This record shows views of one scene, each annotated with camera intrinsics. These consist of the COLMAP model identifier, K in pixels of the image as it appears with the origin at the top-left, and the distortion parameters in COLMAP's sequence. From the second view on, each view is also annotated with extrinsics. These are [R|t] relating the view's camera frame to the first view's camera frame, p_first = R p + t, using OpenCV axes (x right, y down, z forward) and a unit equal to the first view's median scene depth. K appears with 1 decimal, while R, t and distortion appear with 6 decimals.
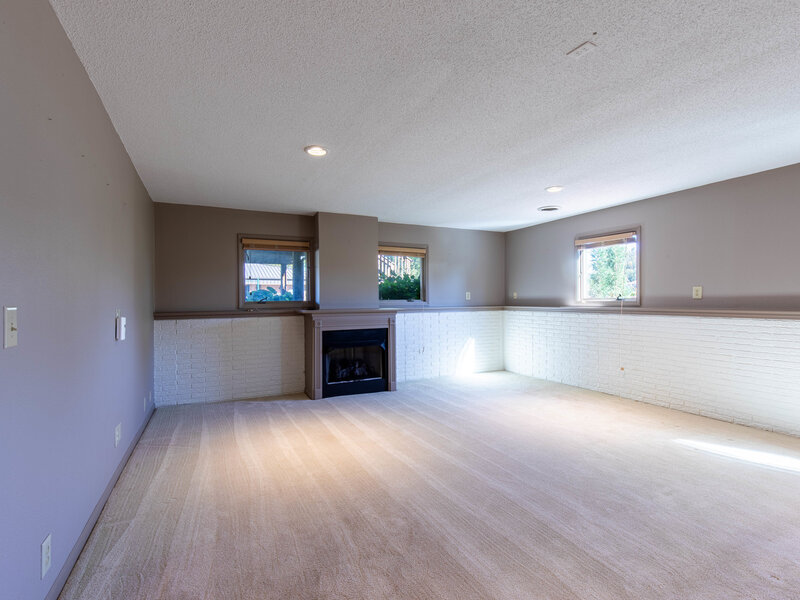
lens RADIAL K [[402.9, 0, 403.8], [0, 402.9, 303.2], [0, 0, 1]] dist [0.016789, -0.000010]
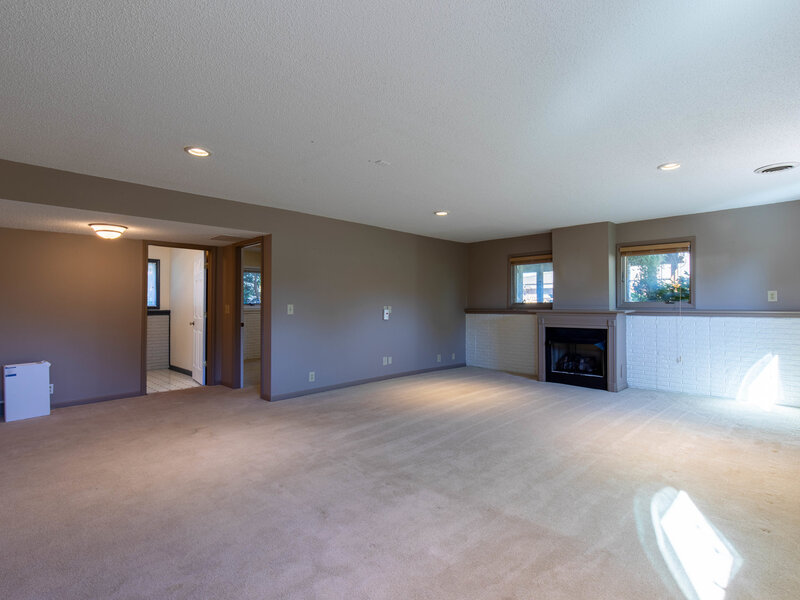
lens RADIAL K [[402.9, 0, 403.8], [0, 402.9, 303.2], [0, 0, 1]] dist [0.016789, -0.000010]
pose [[0.341531, 0.008595, -0.939831, 0.763981], [0.002348, 0.999947, 0.009998, -0.016988], [0.939867, -0.005622, 0.341493, 0.161475]]
